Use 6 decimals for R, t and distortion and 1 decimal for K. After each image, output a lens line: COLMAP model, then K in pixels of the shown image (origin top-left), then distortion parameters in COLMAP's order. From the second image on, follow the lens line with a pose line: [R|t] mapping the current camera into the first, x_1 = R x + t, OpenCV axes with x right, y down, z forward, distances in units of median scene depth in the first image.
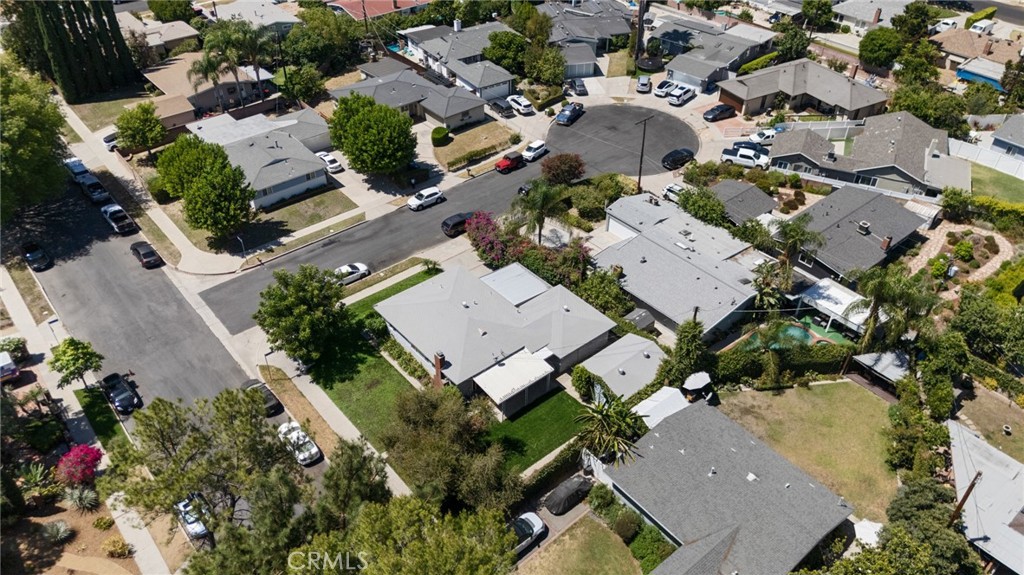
lens RADIAL K [[752.8, 0, 516.2], [0, 752.8, 288.8], [0, 0, 1]] dist [0.068747, -0.063820]
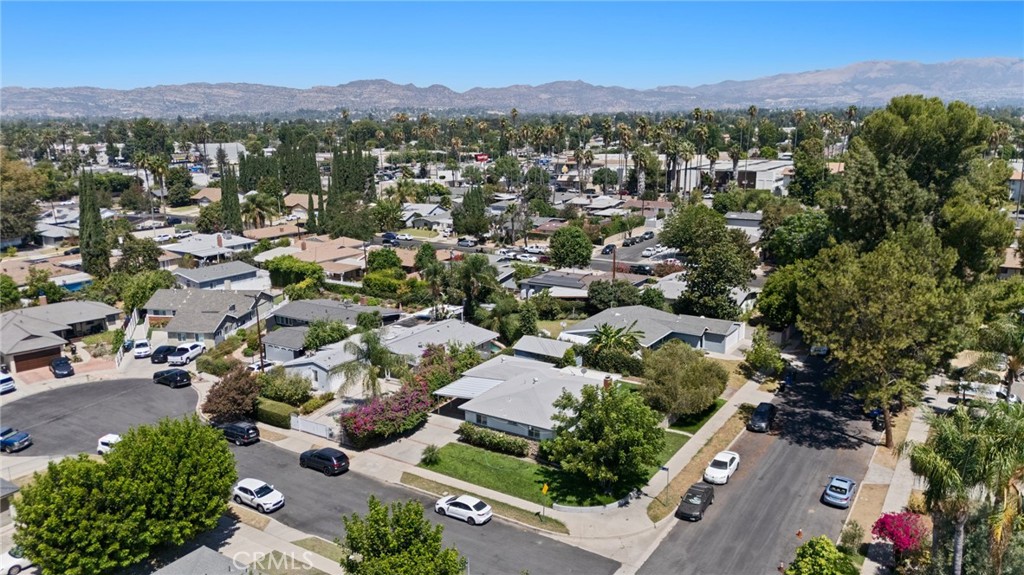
lens RADIAL K [[752.8, 0, 516.2], [0, 752.8, 288.8], [0, 0, 1]] dist [0.068747, -0.063820]
pose [[-0.295601, -0.217489, 0.930225, -1.008796], [0.604301, 0.711594, 0.358404, -0.462402], [-0.739892, 0.668081, -0.078919, 1.024777]]
